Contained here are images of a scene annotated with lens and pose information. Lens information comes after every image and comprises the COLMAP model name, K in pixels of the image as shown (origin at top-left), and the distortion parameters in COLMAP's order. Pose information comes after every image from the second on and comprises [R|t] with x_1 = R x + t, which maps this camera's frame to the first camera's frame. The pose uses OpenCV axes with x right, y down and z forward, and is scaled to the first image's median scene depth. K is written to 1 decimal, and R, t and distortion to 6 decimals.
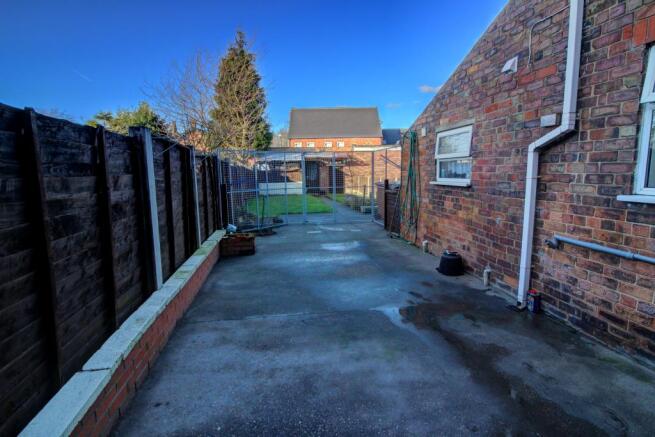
lens RADIAL K [[334.6, 0, 324.1], [0, 334.6, 219.1], [0, 0, 1]] dist [0.001558, 0.000052]
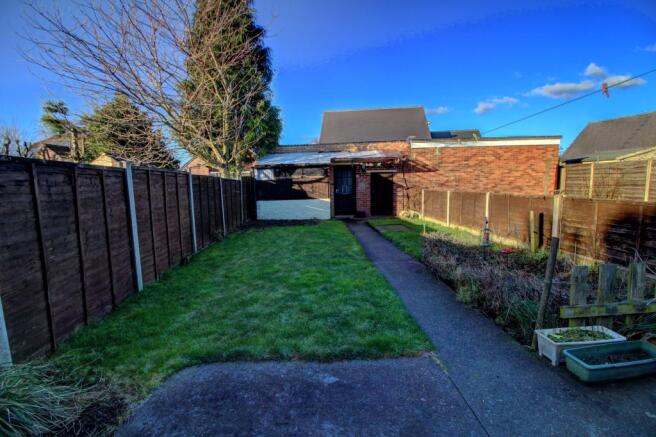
lens RADIAL K [[308.8, 0, 329.0], [0, 308.8, 214.9], [0, 0, 1]] dist [-0.003328, -0.000079]
pose [[0.994602, 0.006069, -0.103587, -0.004169], [-0.009416, 0.999448, -0.031858, -0.064142], [0.103337, 0.032661, 0.994110, 0.442975]]
